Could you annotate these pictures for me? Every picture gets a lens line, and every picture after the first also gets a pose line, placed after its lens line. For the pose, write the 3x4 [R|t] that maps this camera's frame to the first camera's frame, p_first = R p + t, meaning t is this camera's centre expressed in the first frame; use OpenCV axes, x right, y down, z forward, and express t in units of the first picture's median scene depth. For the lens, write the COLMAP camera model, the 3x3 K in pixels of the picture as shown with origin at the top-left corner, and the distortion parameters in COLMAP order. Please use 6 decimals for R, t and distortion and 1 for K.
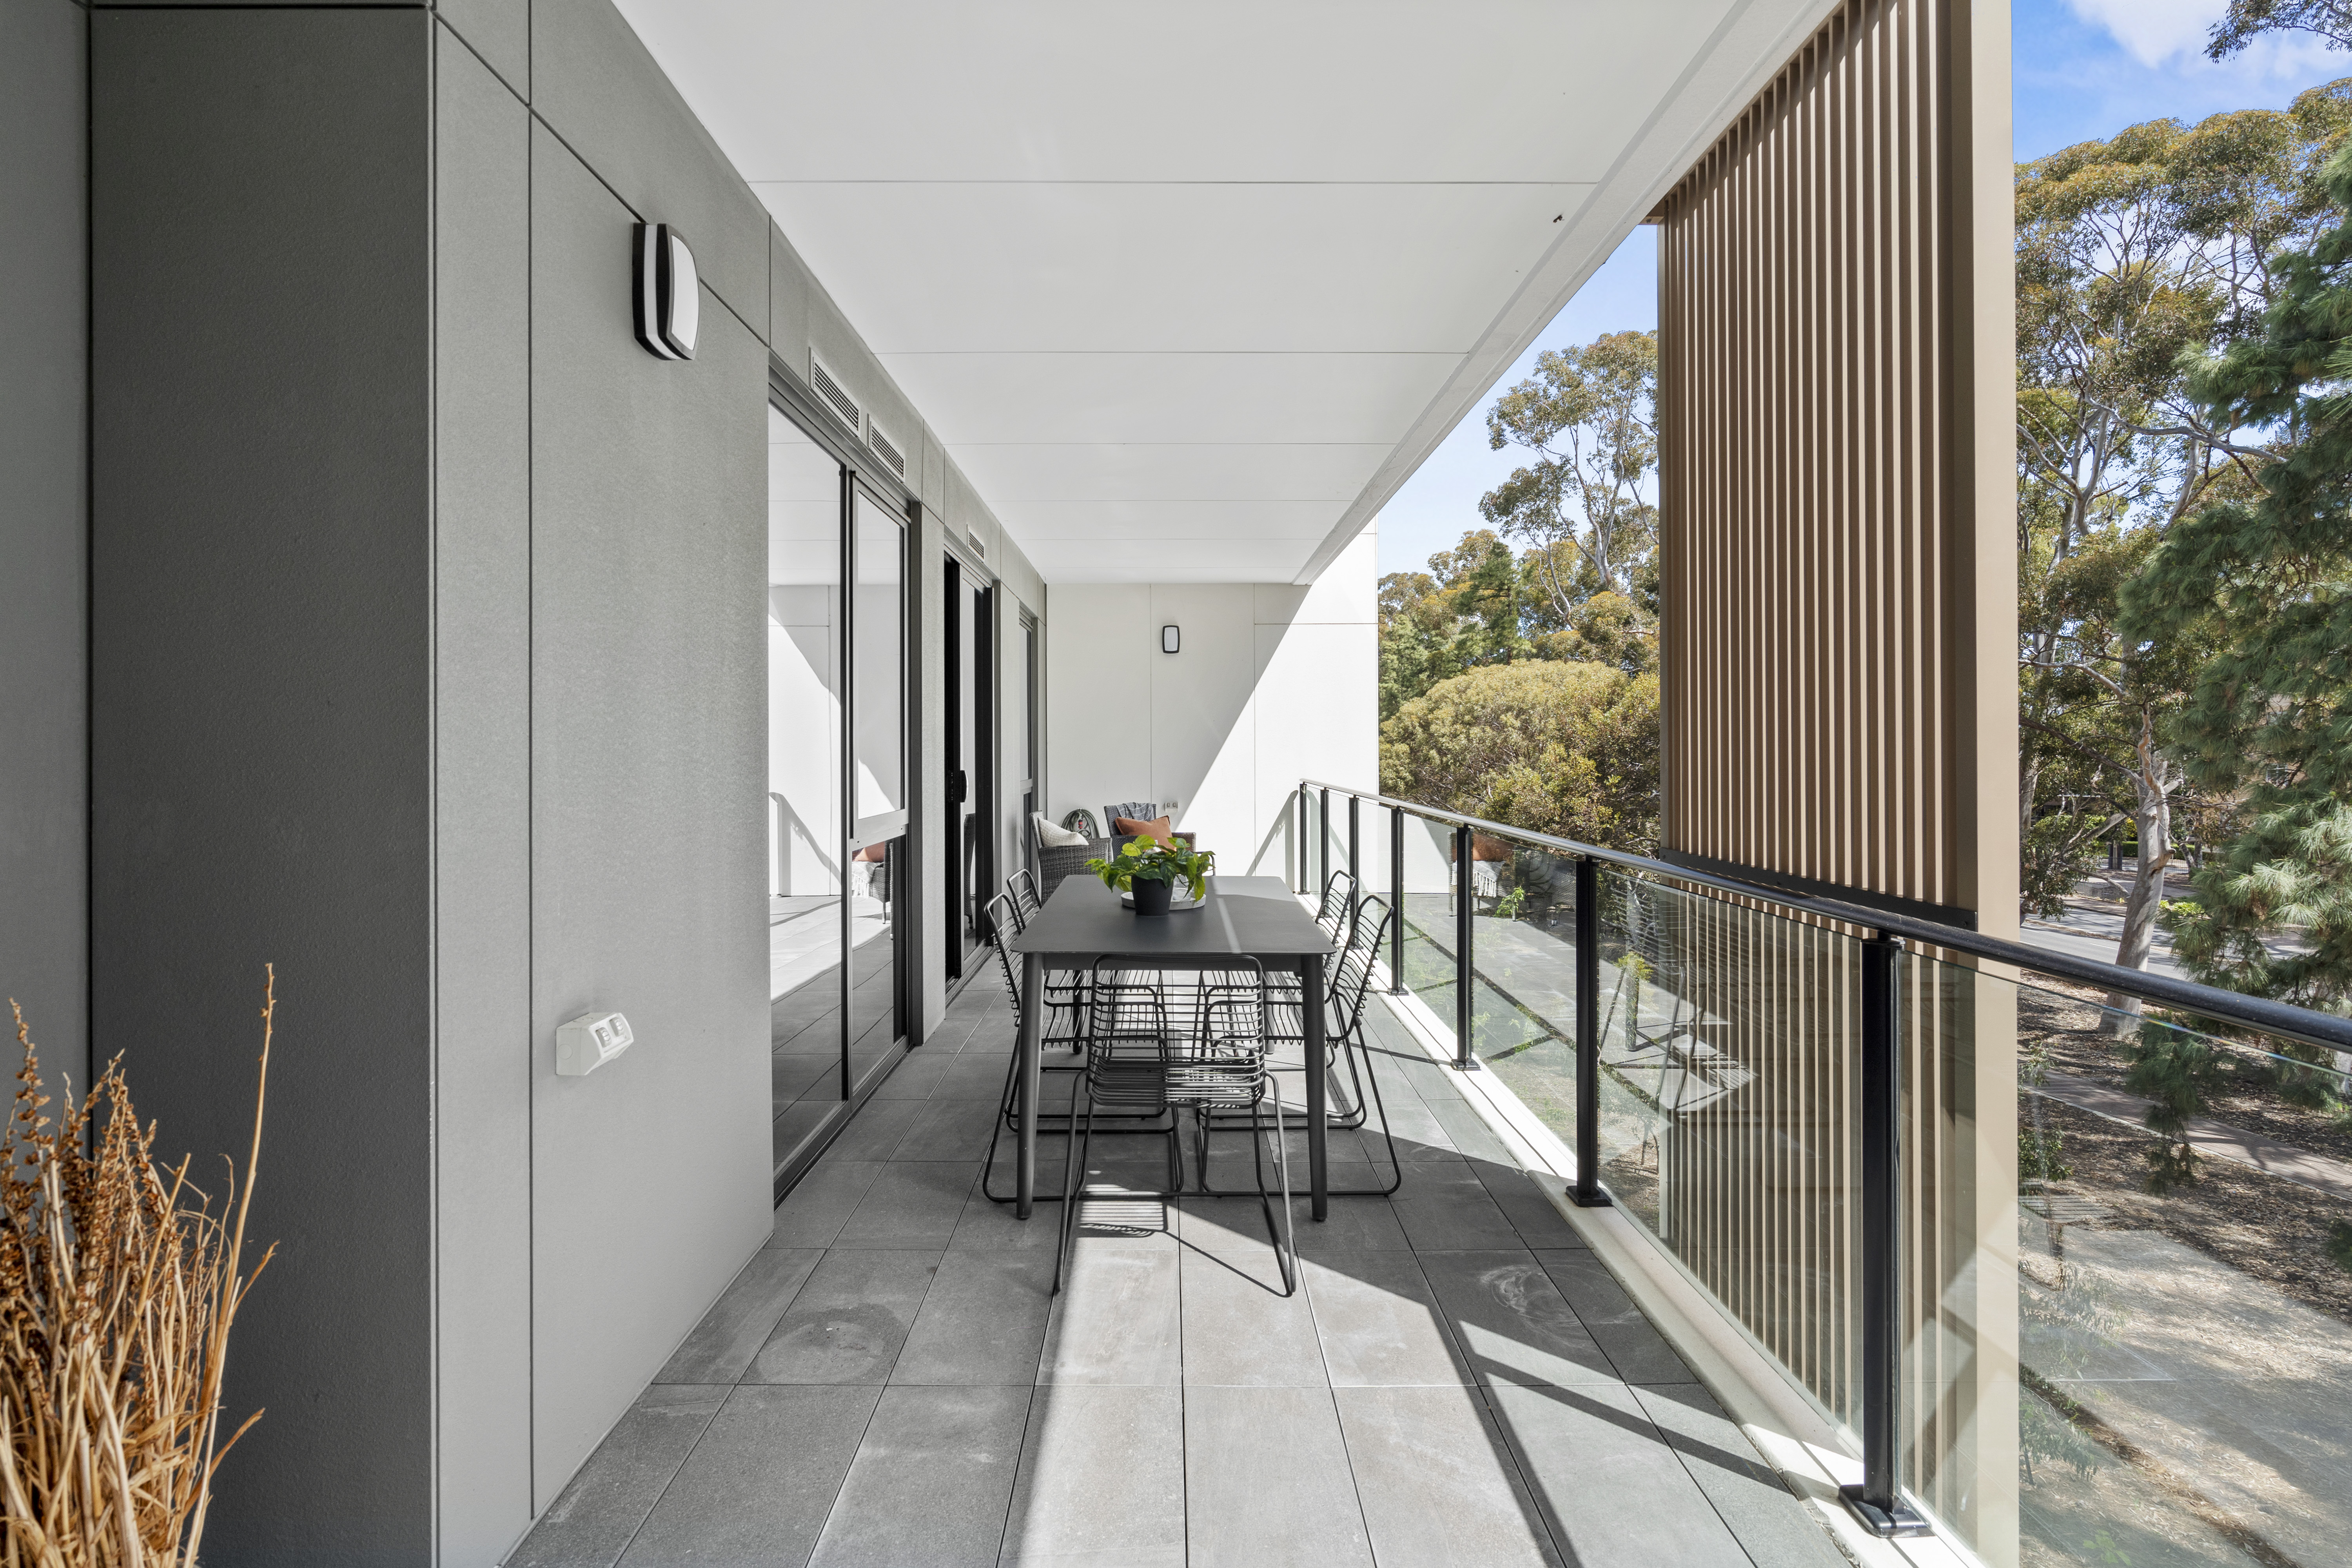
lens RADIAL K [[1086.1, 0, 1197.0], [0, 1086.1, 750.0], [0, 0, 1]] dist [0.000923, 0.000106]
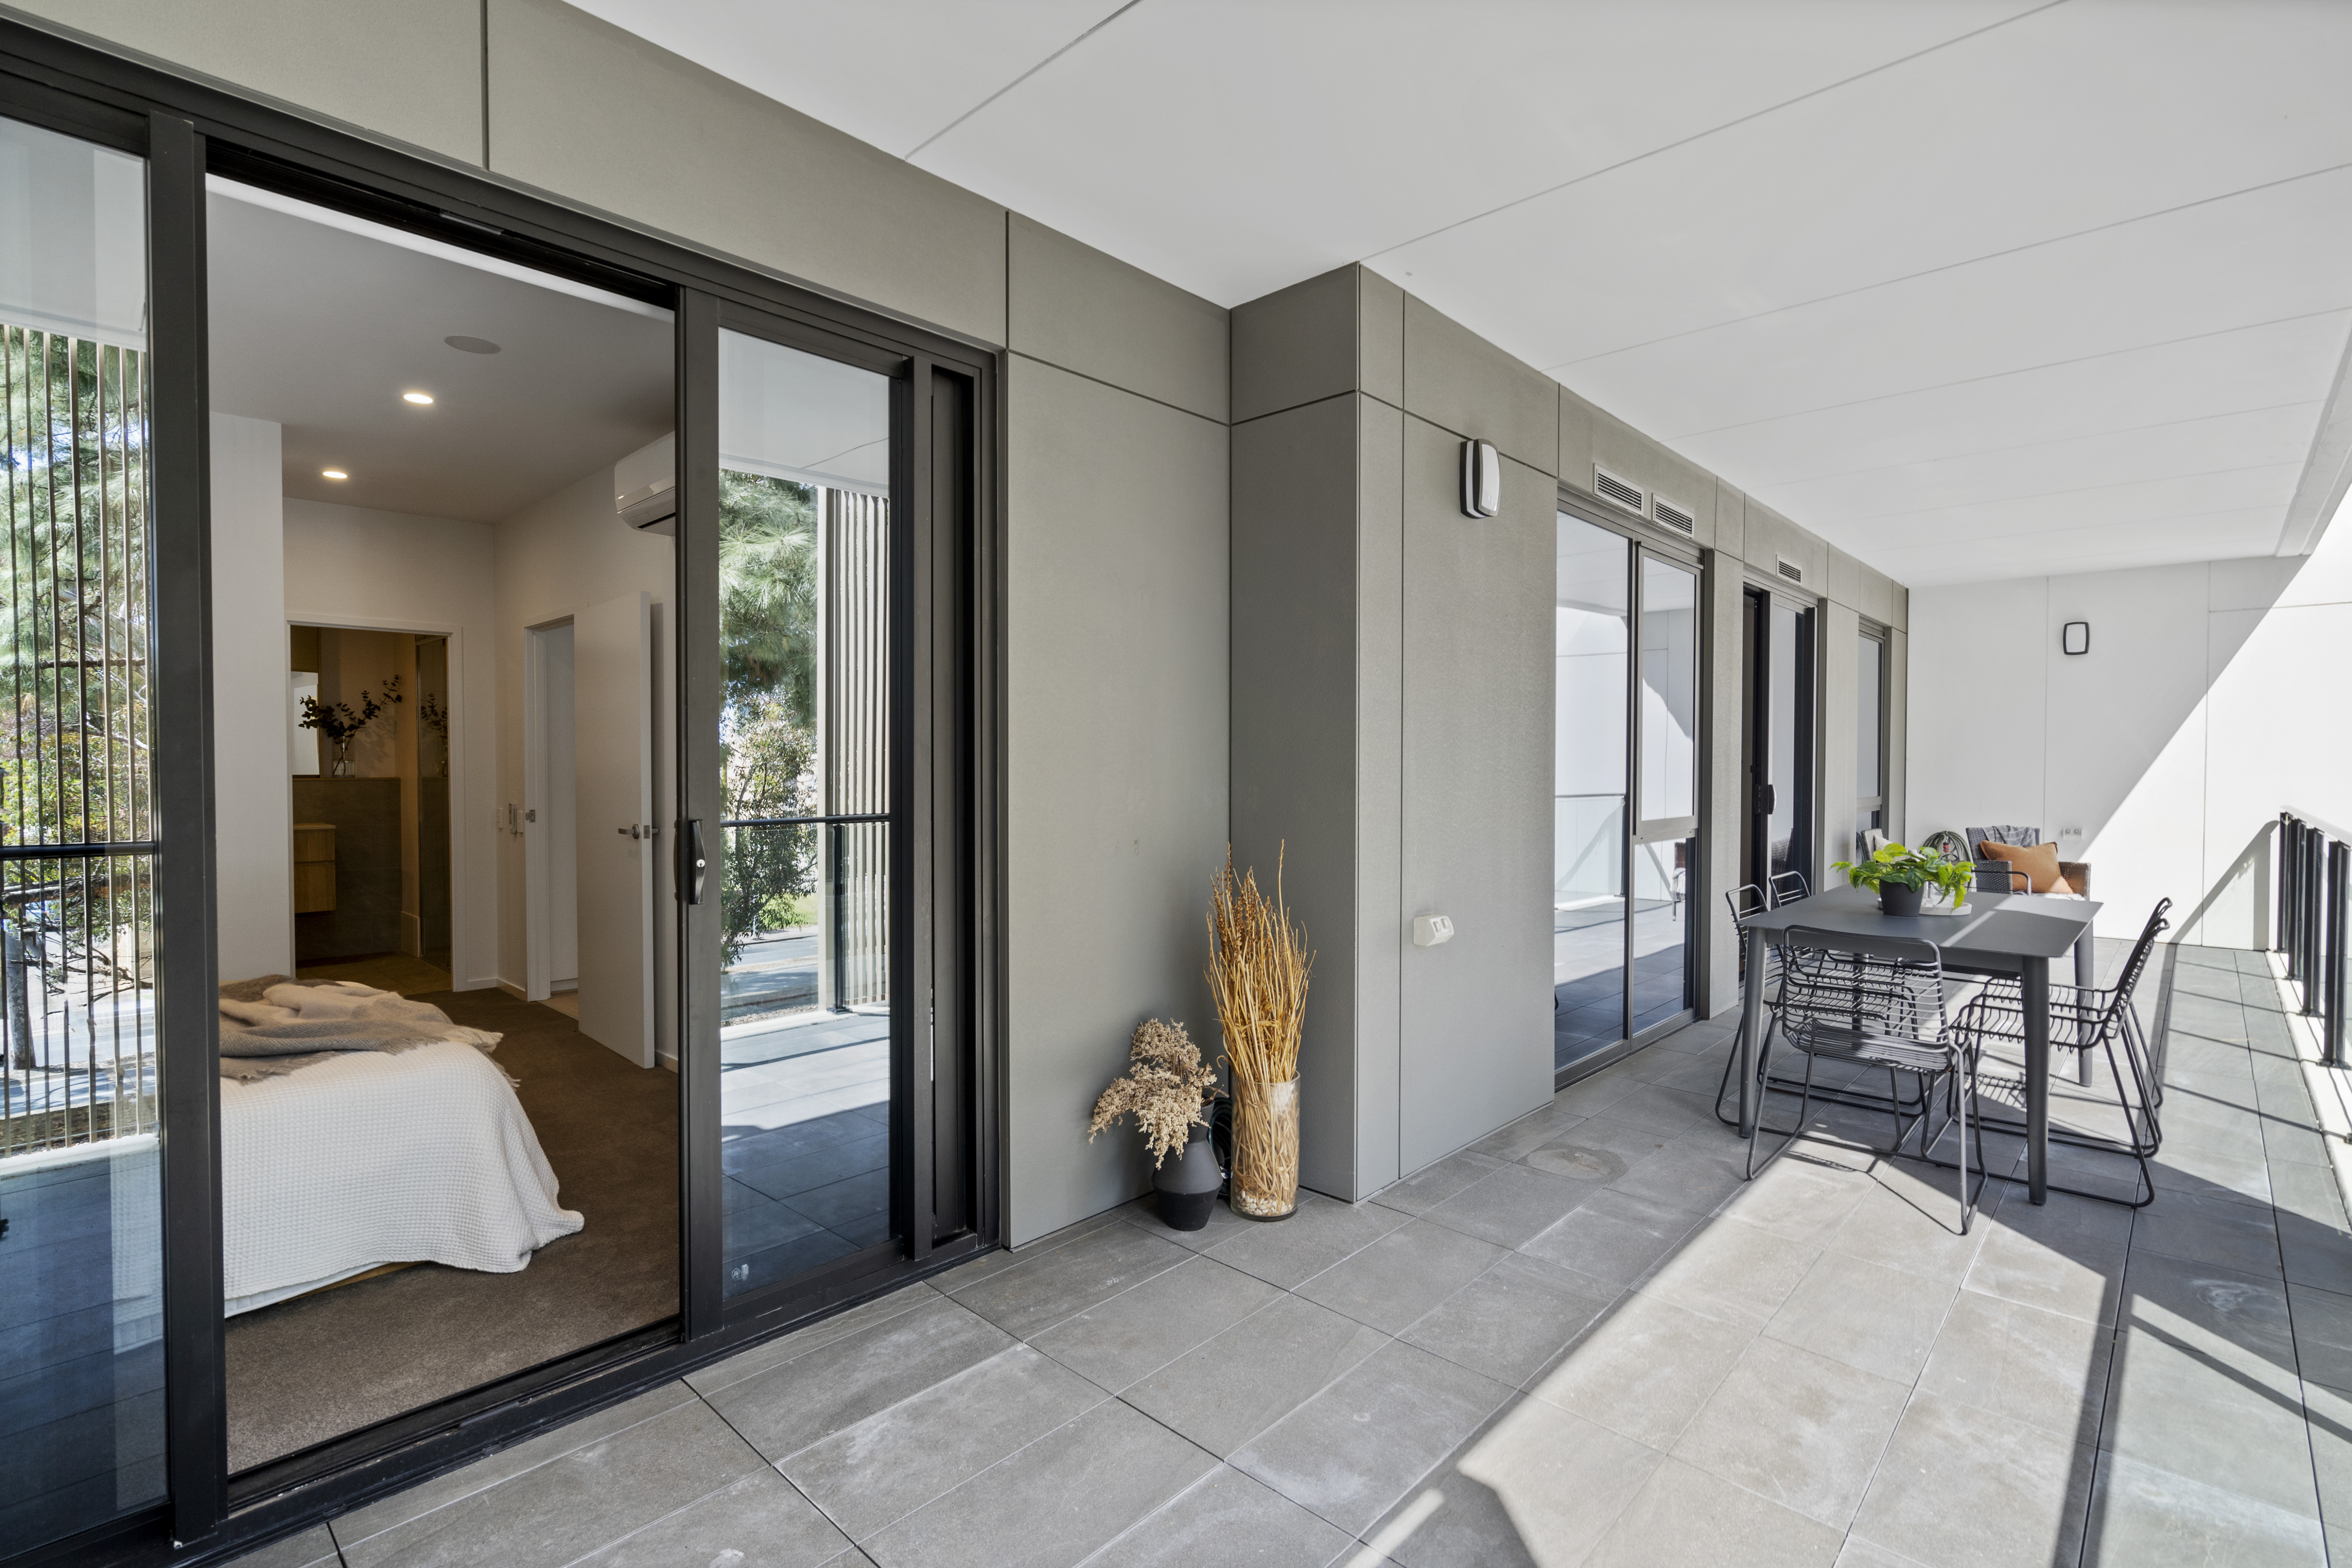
lens RADIAL K [[1086.1, 0, 1197.0], [0, 1086.1, 750.0], [0, 0, 1]] dist [0.000923, 0.000106]
pose [[0.719816, -0.003576, -0.694156, 0.252373], [-0.005919, 0.999919, -0.011289, -0.000216], [0.694140, 0.012235, 0.719736, -0.342815]]
